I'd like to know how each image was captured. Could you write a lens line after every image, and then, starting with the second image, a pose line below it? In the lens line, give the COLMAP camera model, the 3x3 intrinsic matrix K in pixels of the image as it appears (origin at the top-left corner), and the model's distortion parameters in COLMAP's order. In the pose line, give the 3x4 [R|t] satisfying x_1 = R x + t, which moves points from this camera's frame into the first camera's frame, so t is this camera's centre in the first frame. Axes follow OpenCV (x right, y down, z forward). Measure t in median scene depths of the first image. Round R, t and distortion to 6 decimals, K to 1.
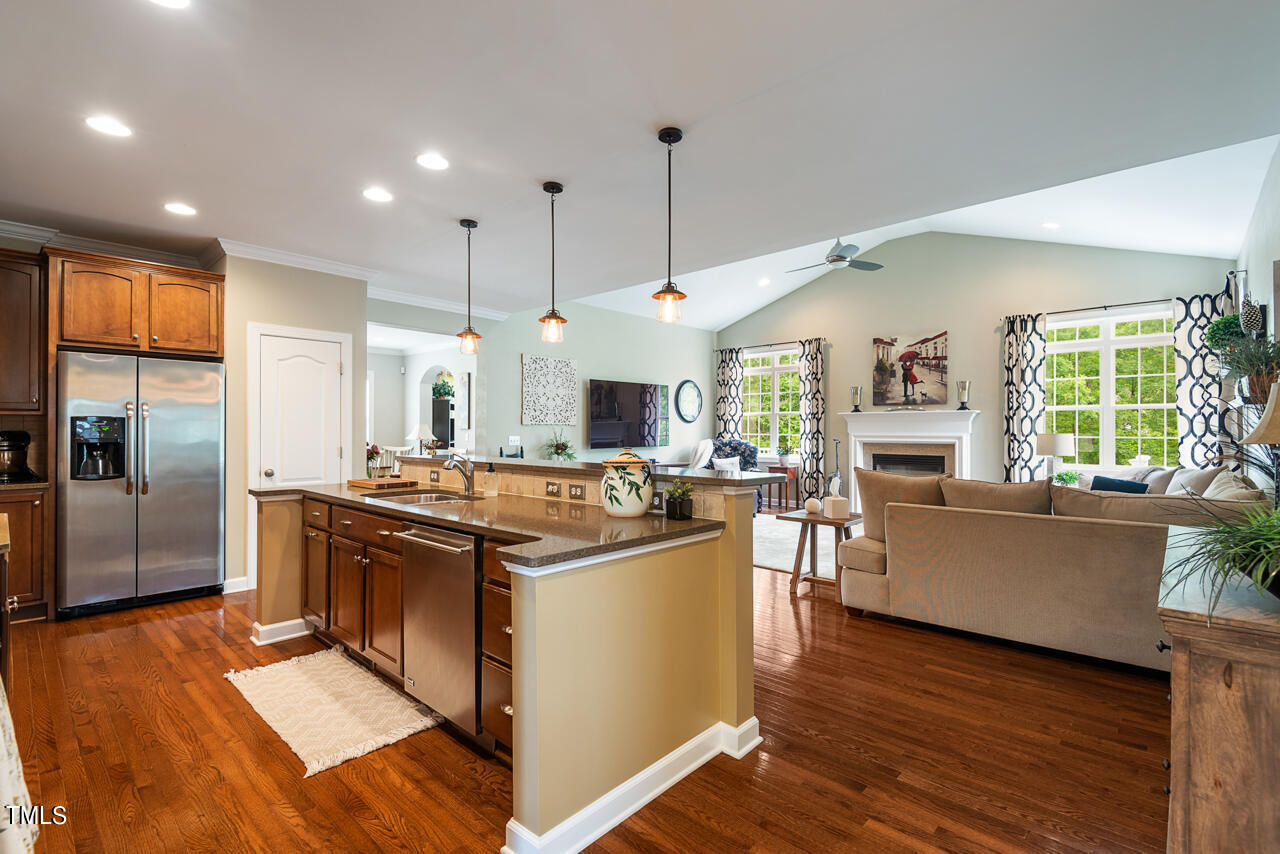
lens RADIAL K [[577.5, 0, 641.9], [0, 577.5, 428.1], [0, 0, 1]] dist [0.029212, -0.017162]
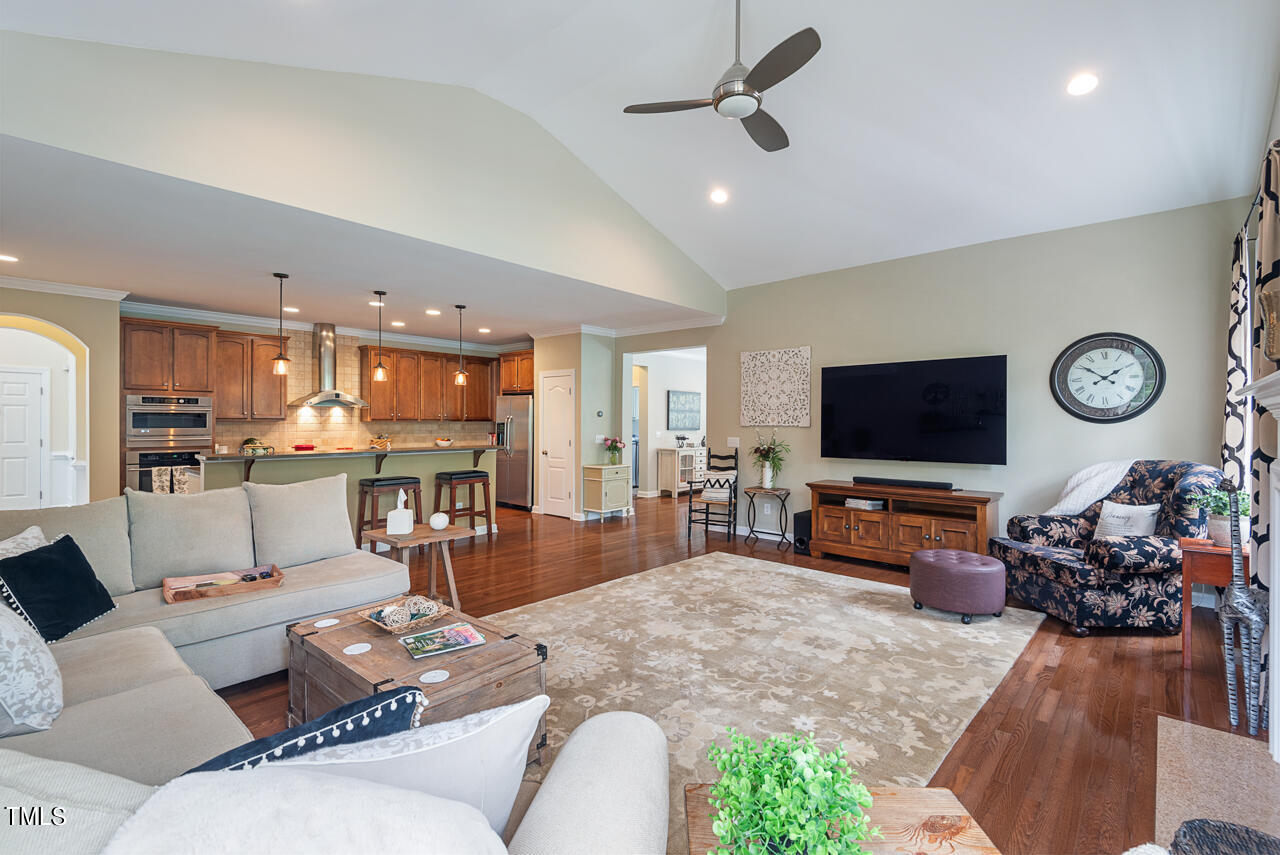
lens RADIAL K [[577.5, 0, 644.3], [0, 577.5, 421.7], [0, 0, 1]] dist [0.029212, -0.017162]
pose [[0.020213, -0.000402, -0.999796, 0.770351], [-0.001297, 0.999999, -0.000428, -0.012642], [0.999795, 0.001306, 0.020213, 0.836943]]
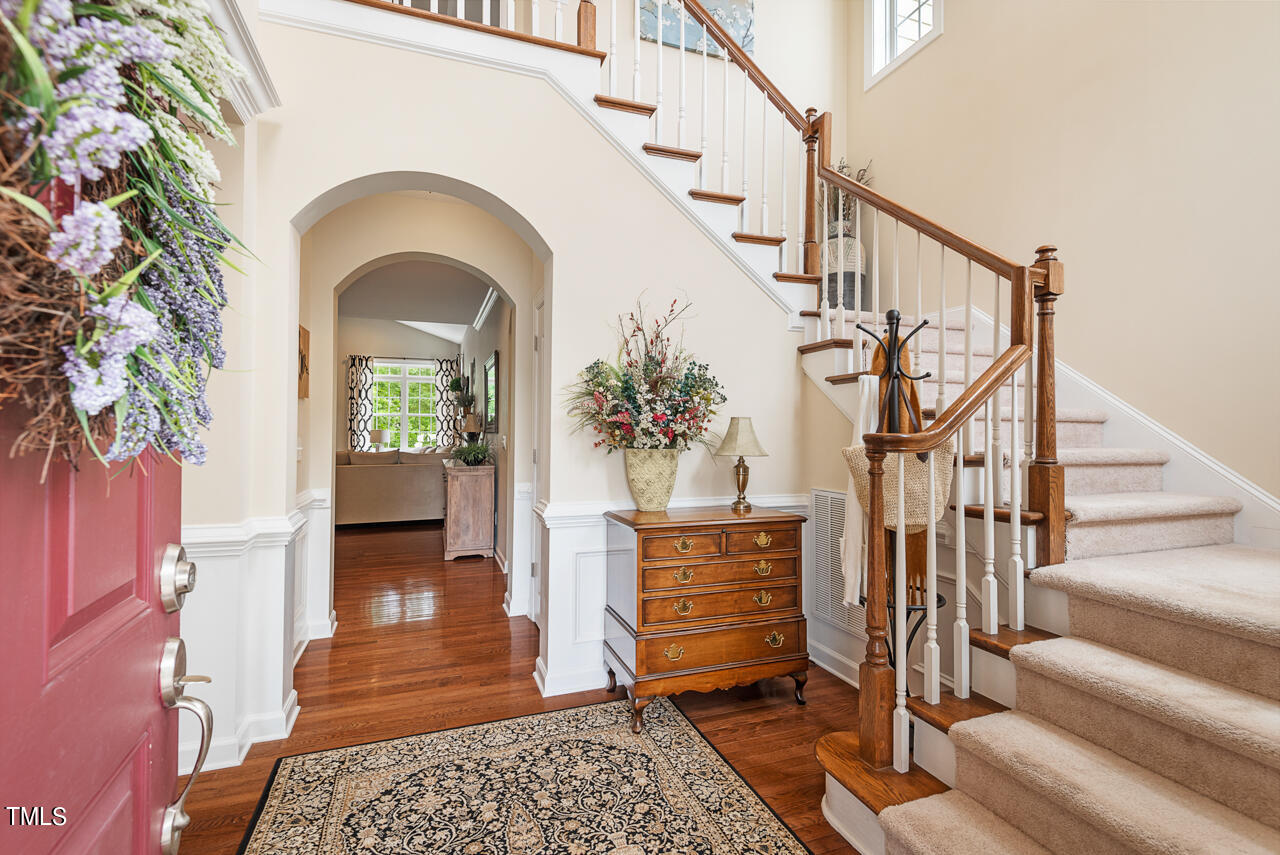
lens RADIAL K [[577.5, 0, 644.4], [0, 577.5, 422.4], [0, 0, 1]] dist [0.029212, -0.017162]
pose [[0.450248, 0.010200, 0.892845, -0.408159], [-0.002958, 0.999946, -0.009932, 0.001267], [-0.892899, 0.001831, 0.450254, -0.400312]]
